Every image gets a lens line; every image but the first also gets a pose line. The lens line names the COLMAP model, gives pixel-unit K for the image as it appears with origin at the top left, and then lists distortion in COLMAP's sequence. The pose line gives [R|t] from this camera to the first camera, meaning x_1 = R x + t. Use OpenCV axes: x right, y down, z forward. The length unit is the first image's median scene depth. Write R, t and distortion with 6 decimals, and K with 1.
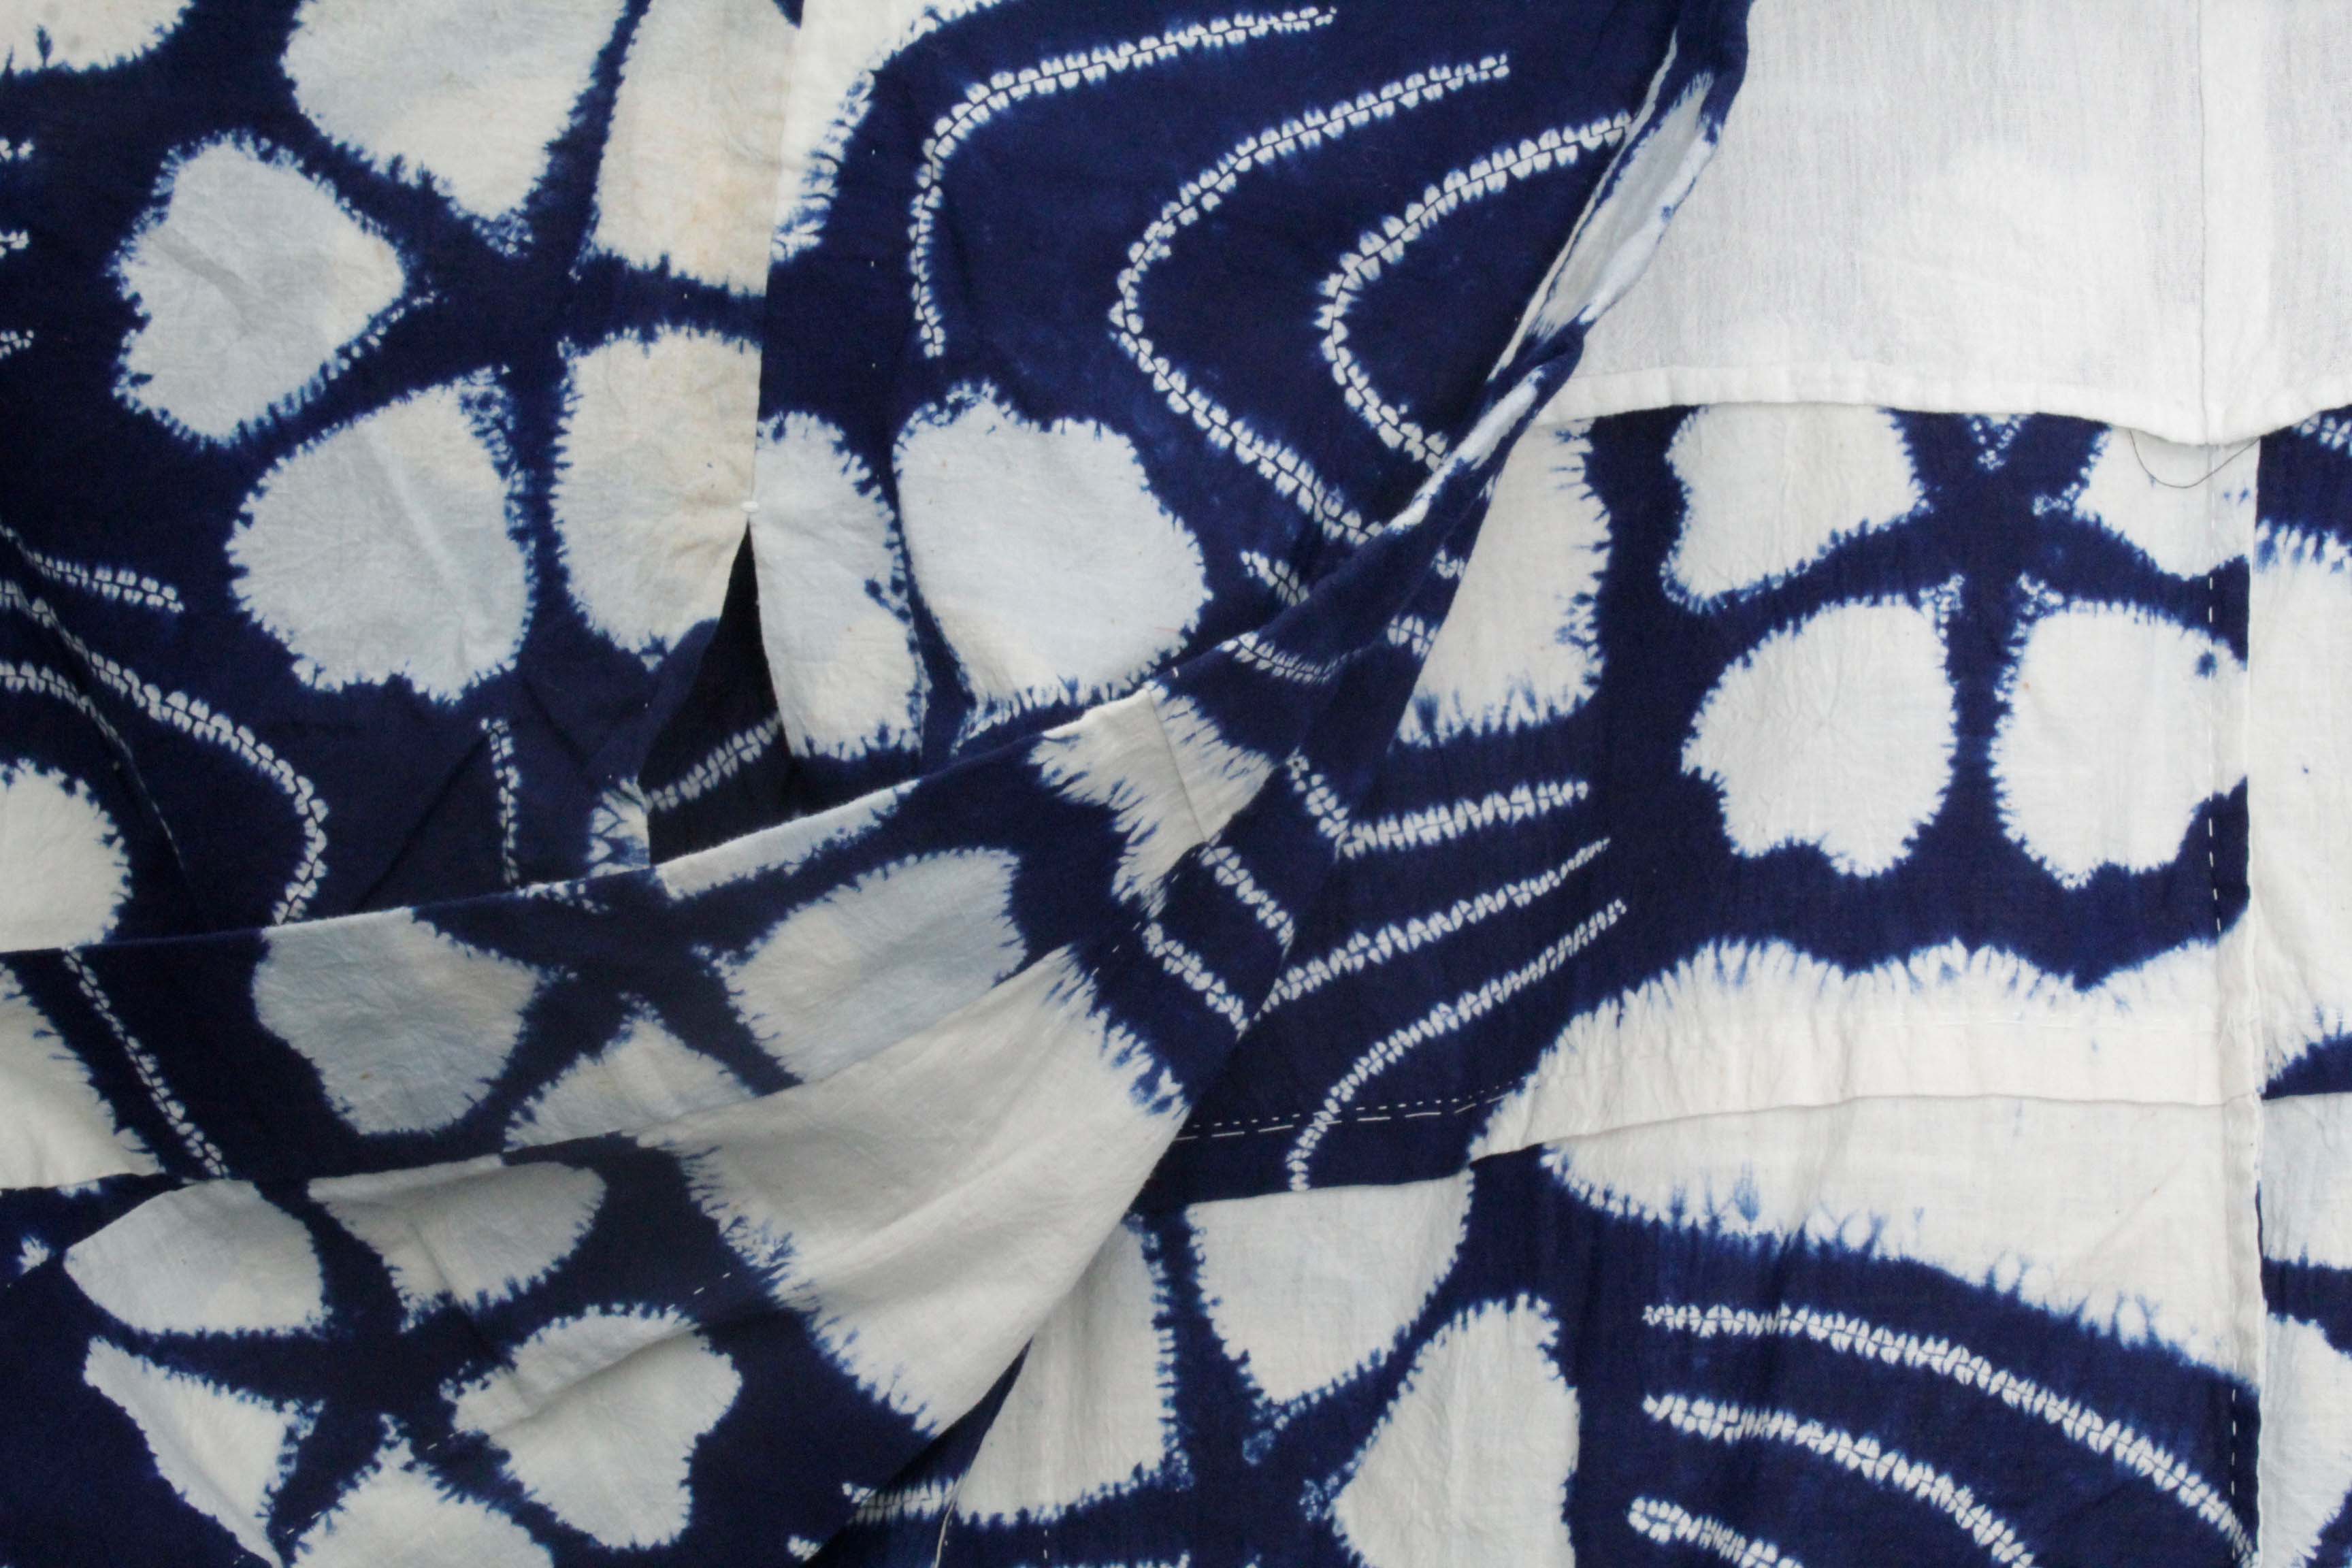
lens RADIAL K [[4995.2, 0, 1071.9], [0, 4995.2, 805.3], [0, 0, 1]] dist [0.063506, 0.000000]
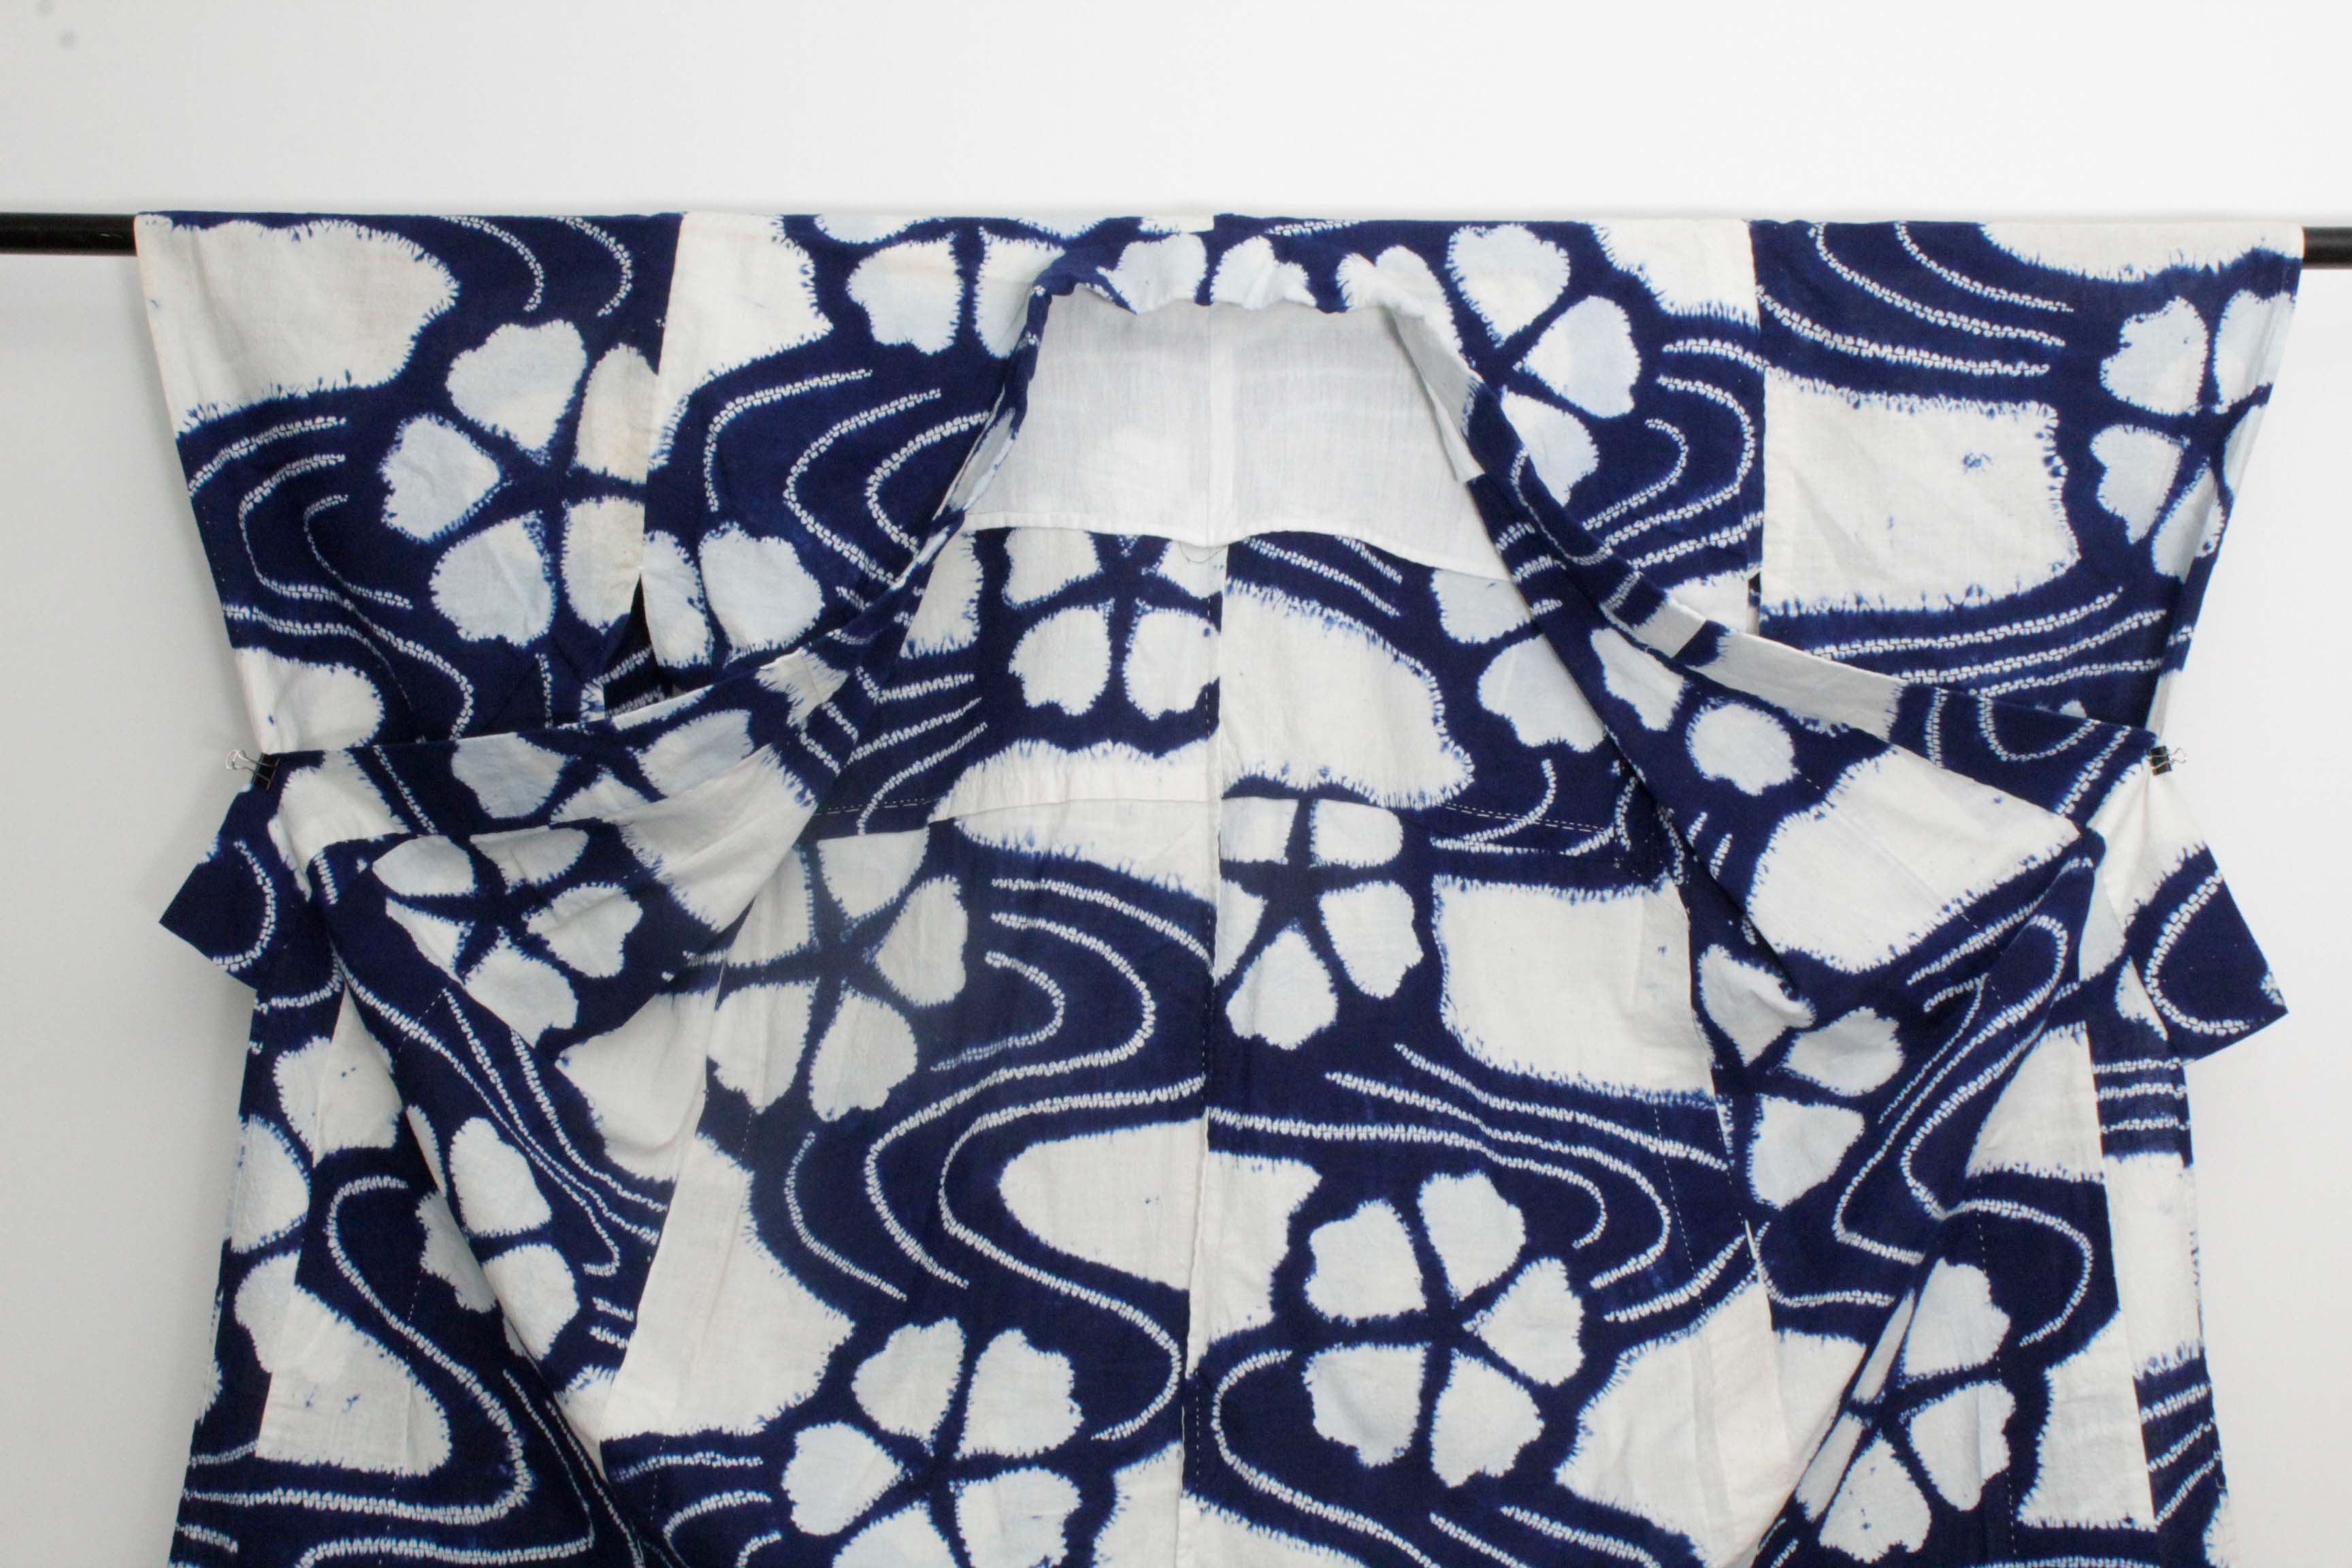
lens RADIAL K [[3098.2, 0, 1163.7], [0, 3098.2, 889.6], [0, 0, 1]] dist [-0.062894, 0.000000]
pose [[0.991728, -0.011790, 0.127818, -0.003952], [-0.002417, 0.993881, 0.110429, -0.071746], [-0.128337, -0.109824, 0.985631, -0.593358]]
